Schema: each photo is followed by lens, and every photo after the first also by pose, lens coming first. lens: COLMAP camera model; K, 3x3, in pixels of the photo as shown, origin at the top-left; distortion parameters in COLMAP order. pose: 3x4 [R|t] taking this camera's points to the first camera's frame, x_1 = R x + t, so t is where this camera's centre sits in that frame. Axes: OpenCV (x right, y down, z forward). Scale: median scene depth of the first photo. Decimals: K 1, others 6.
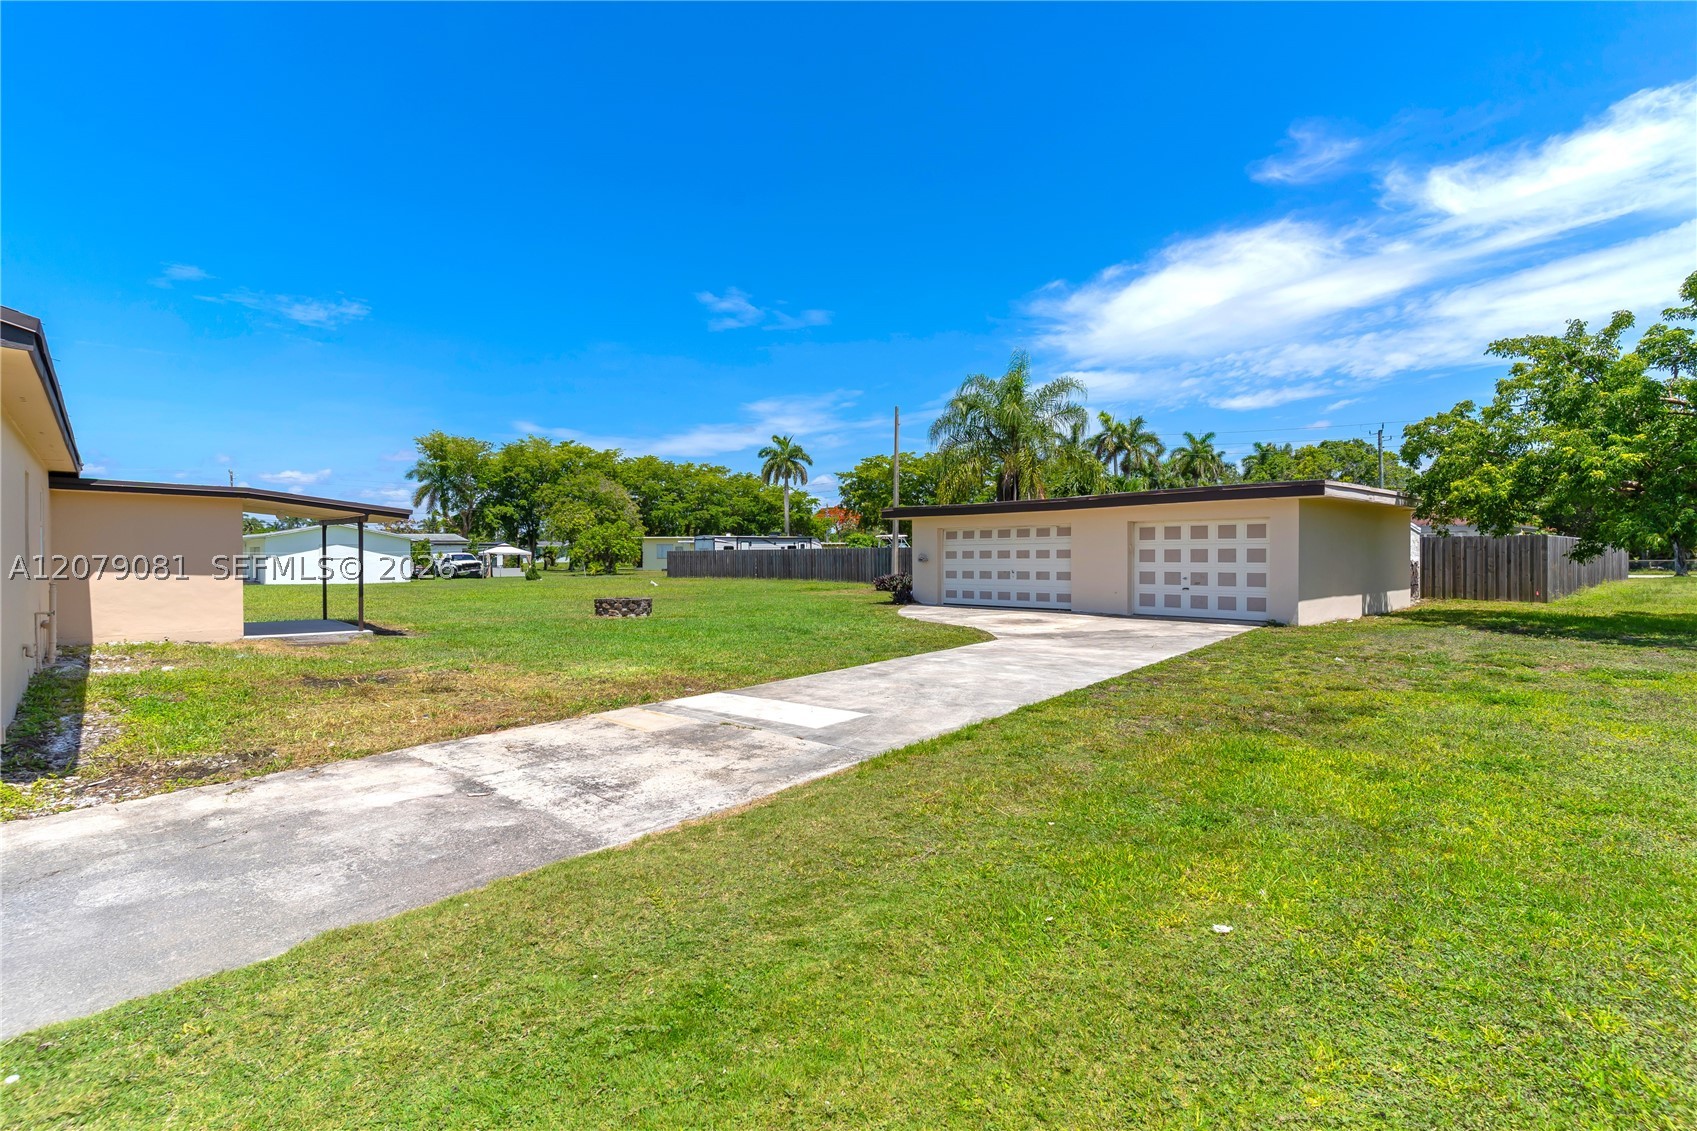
lens RADIAL K [[875.2, 0, 834.6], [0, 875.2, 571.8], [0, 0, 1]] dist [0.018272, -0.001643]
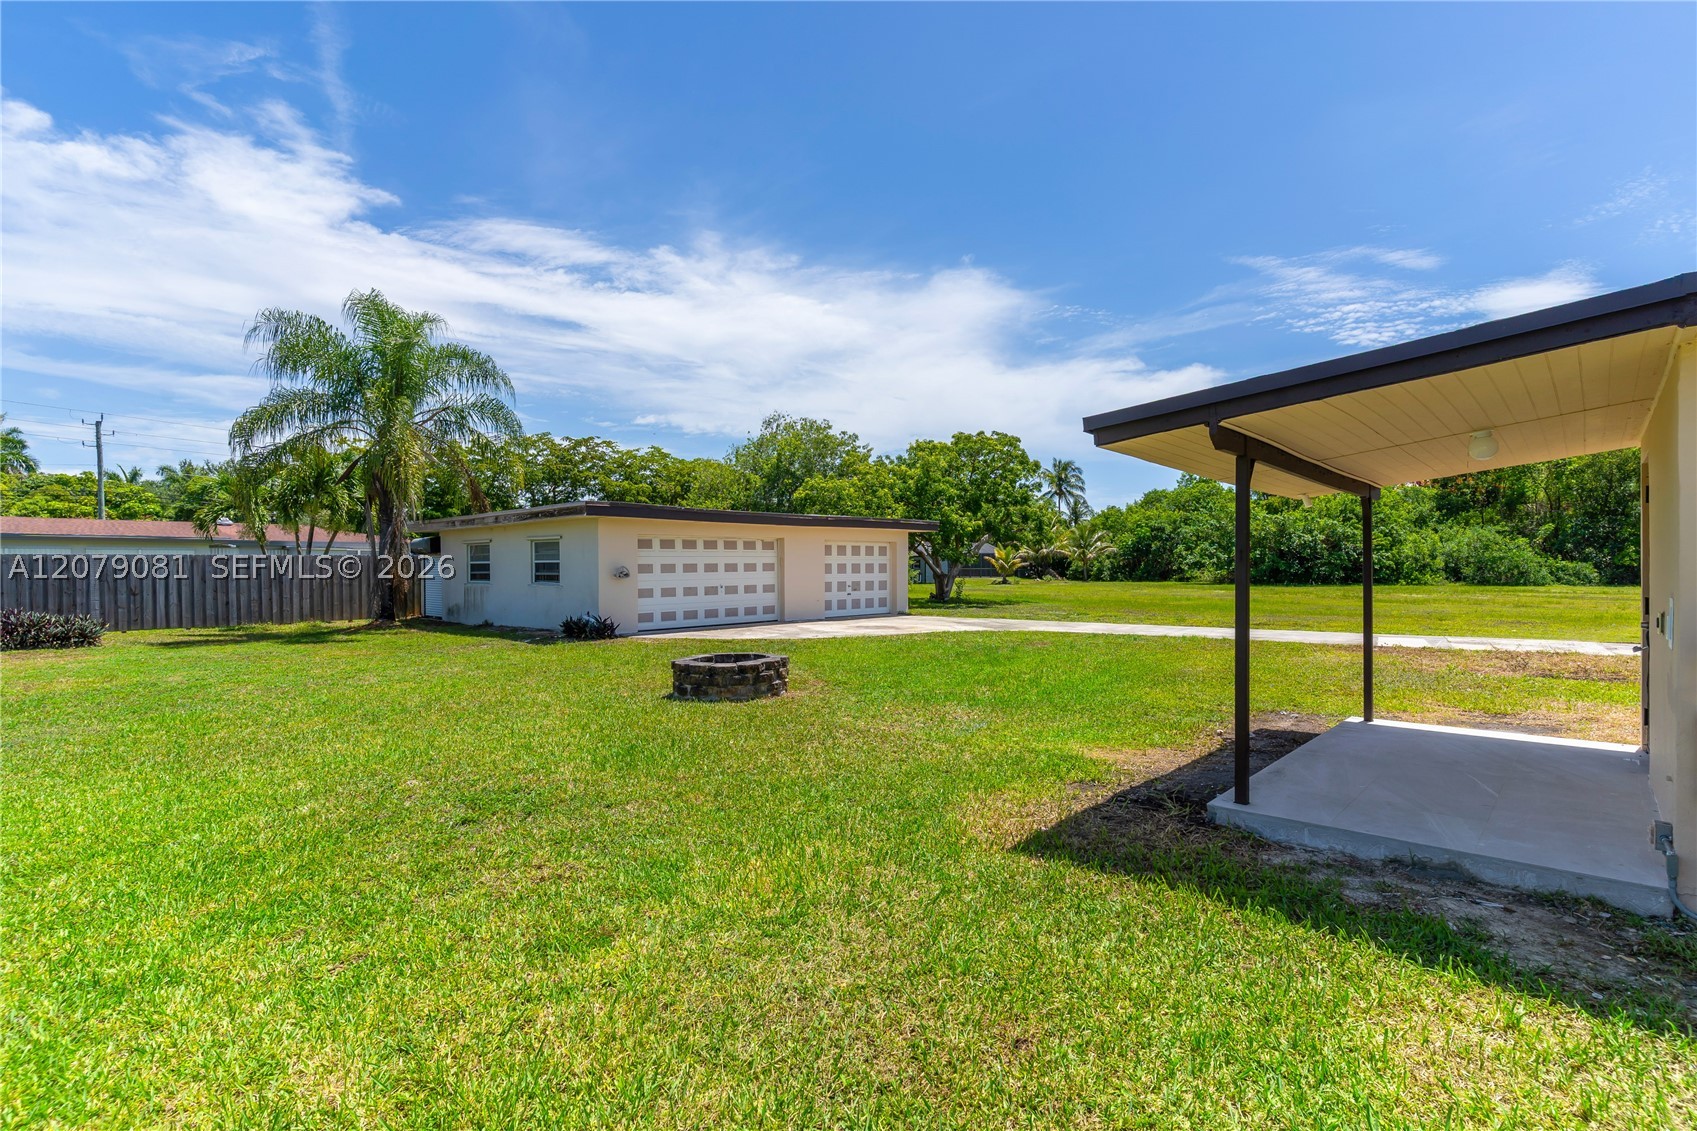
lens RADIAL K [[875.2, 0, 858.1], [0, 875.2, 604.3], [0, 0, 1]] dist [0.018272, -0.001643]
pose [[-0.155565, -0.041365, 0.986959, -0.740024], [0.021421, 0.998747, 0.045236, -0.020275], [-0.987593, 0.028179, -0.154483, 1.011724]]
